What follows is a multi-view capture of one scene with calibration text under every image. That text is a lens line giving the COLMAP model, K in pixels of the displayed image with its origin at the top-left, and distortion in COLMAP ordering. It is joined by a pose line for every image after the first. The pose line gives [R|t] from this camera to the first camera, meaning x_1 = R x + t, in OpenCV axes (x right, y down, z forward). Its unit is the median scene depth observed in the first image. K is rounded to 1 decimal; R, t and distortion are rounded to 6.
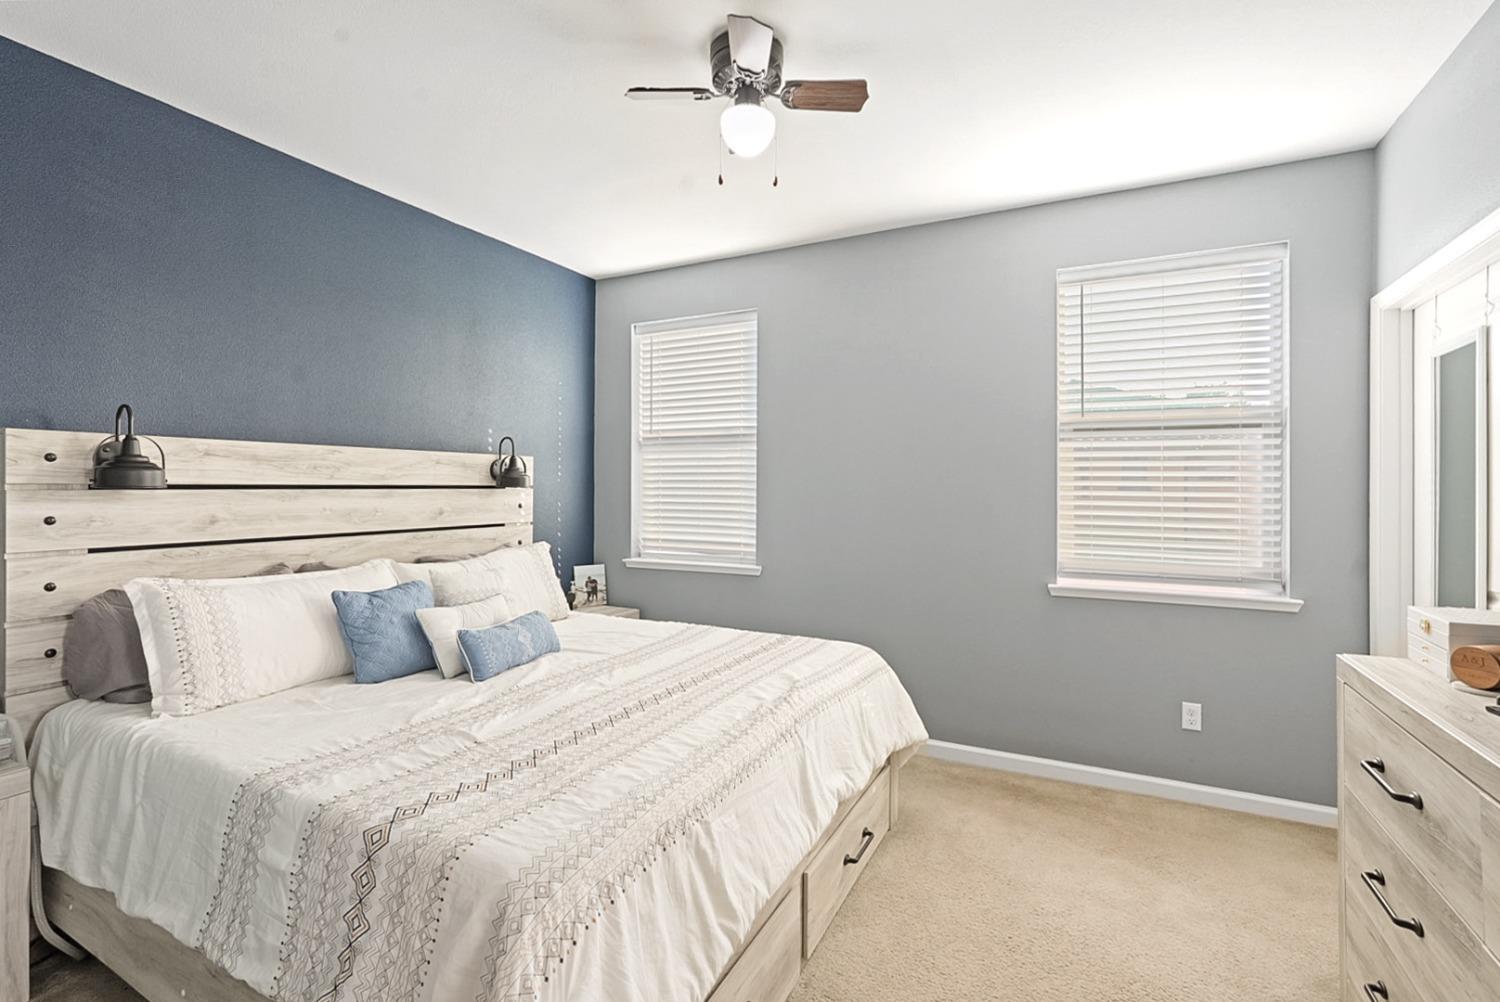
lens RADIAL K [[666.8, 0, 749.5], [0, 666.8, 495.3], [0, 0, 1]] dist [-0.006863, 0.001146]
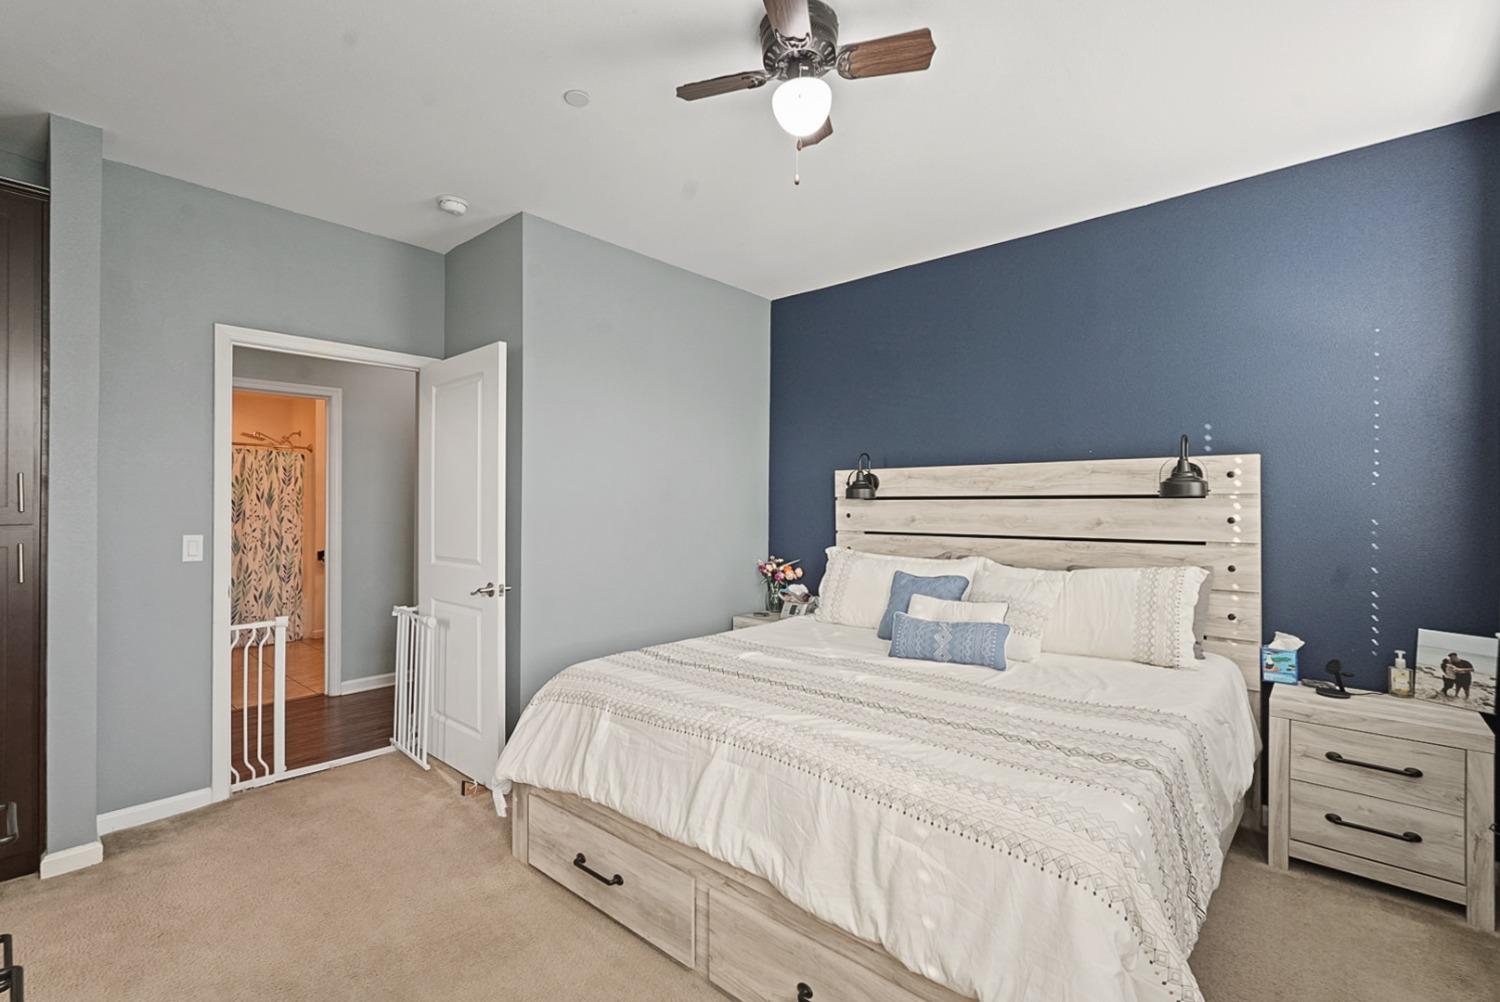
lens RADIAL K [[666.8, 0, 753.8], [0, 666.8, 499.5], [0, 0, 1]] dist [-0.006863, 0.001146]
pose [[-0.250042, 0.004655, -0.968224, 0.618386], [-0.002987, 0.999980, 0.005579, -0.012709], [0.968230, 0.004287, -0.250023, 0.781966]]
